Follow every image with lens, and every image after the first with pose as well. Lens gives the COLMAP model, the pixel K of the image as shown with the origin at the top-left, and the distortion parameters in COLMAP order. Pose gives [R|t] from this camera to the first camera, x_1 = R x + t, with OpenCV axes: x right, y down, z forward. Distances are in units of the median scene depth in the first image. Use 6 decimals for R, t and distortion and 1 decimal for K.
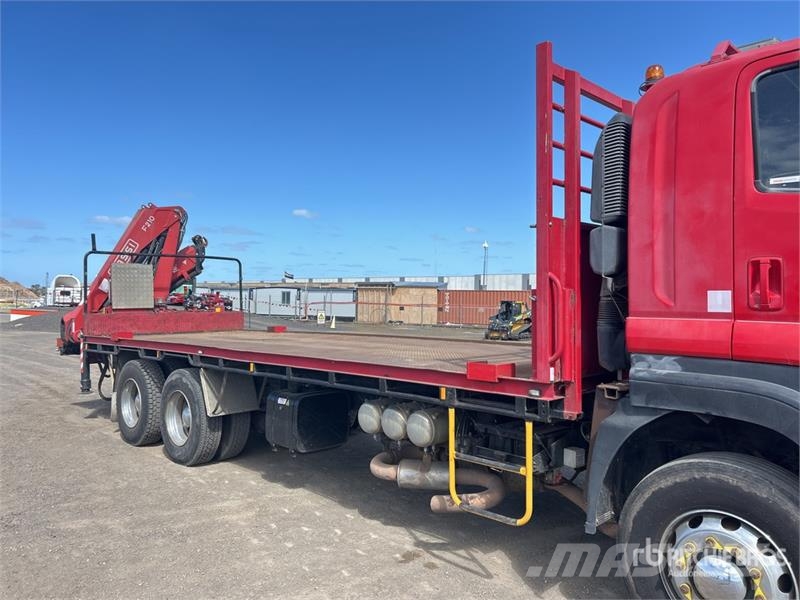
lens RADIAL K [[604.0, 0, 396.1], [0, 604.0, 294.8], [0, 0, 1]] dist [0.064803, -0.087511]
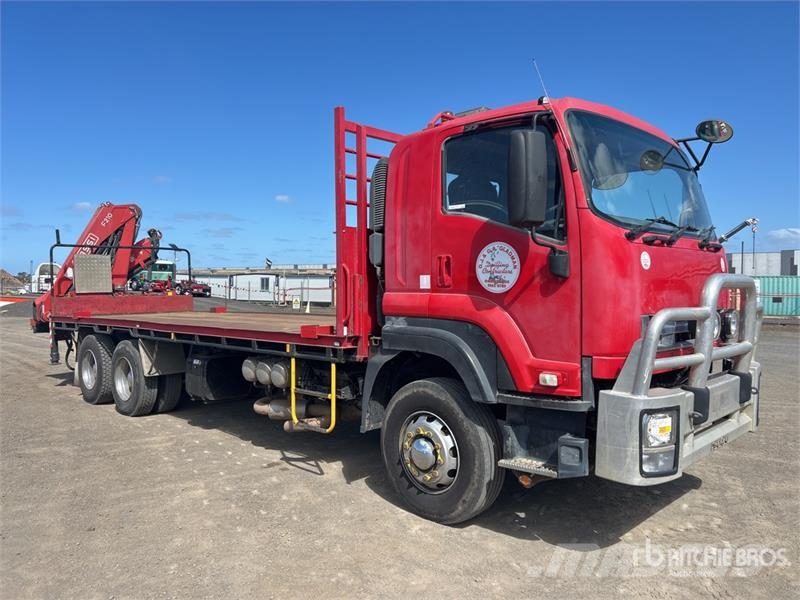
lens RADIAL K [[614.8, 0, 393.2], [0, 614.8, 301.7], [0, 0, 1]] dist [0.073623, -0.103785]
pose [[0.999976, -0.006796, 0.001672, 0.223336], [0.006735, 0.999385, 0.034409, 0.003484], [-0.001905, -0.034397, 0.999406, -0.311295]]
